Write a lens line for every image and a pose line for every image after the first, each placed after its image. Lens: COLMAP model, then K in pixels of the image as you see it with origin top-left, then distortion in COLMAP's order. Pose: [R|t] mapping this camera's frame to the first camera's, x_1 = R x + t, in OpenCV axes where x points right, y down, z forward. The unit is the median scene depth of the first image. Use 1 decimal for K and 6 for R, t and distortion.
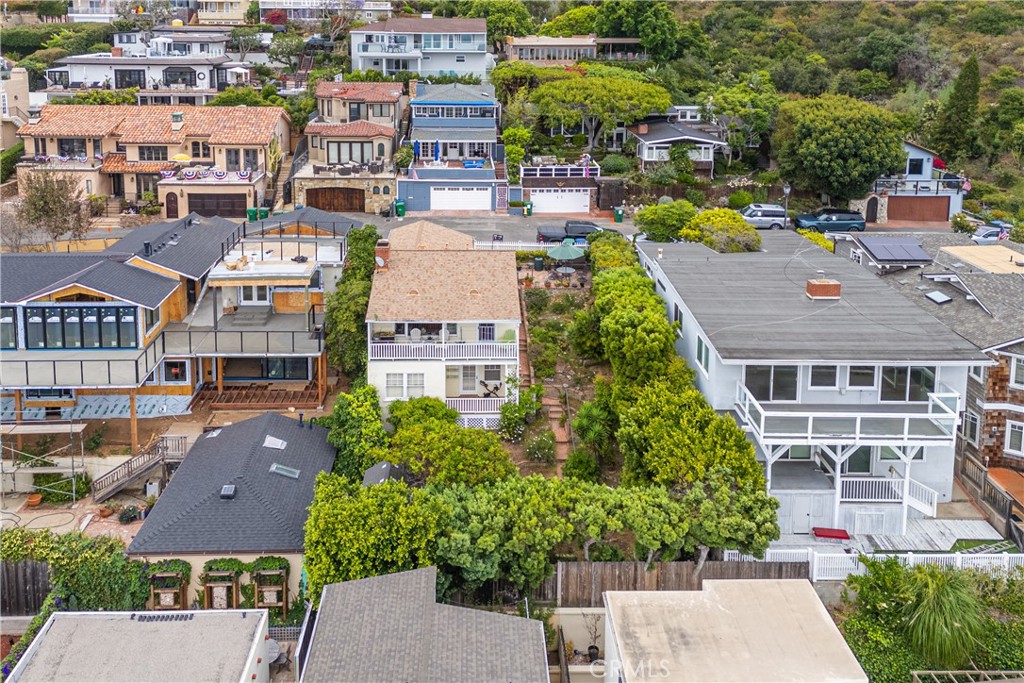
lens RADIAL K [[797.5, 0, 465.8], [0, 797.5, 179.5], [0, 0, 1]] dist [0.062814, -0.117614]
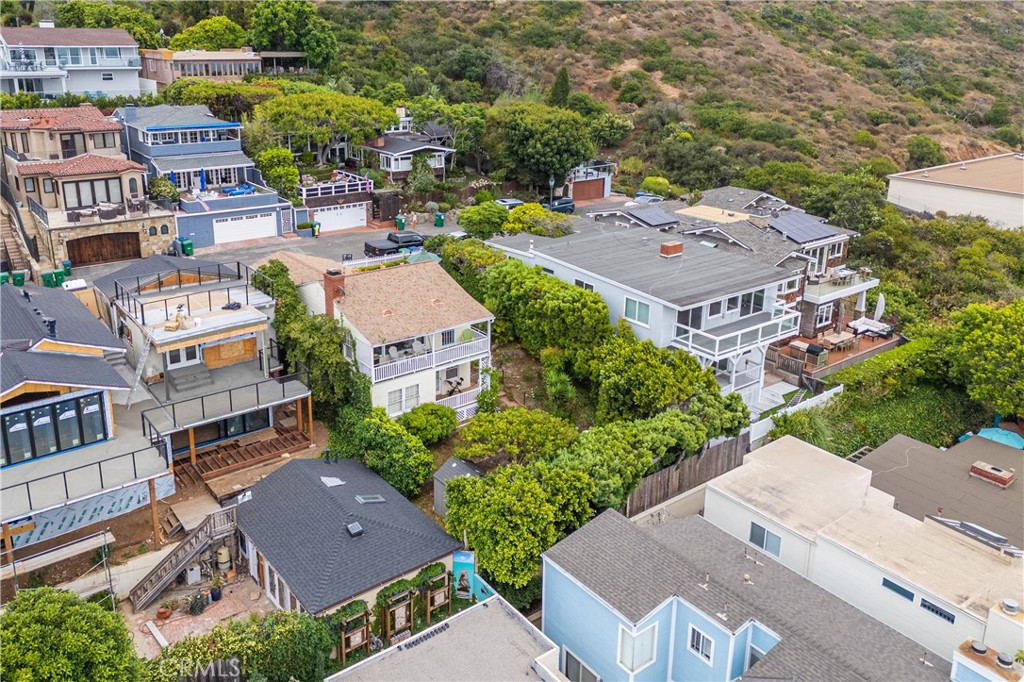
lens RADIAL K [[771.7, 0, 477.3], [0, 771.7, 338.9], [0, 0, 1]] dist [-0.009286, -0.003385]
pose [[0.803062, -0.209847, 0.557724, -0.434614], [0.104255, 0.970984, 0.215223, -0.022742], [-0.586705, -0.114692, 0.801638, 0.107979]]
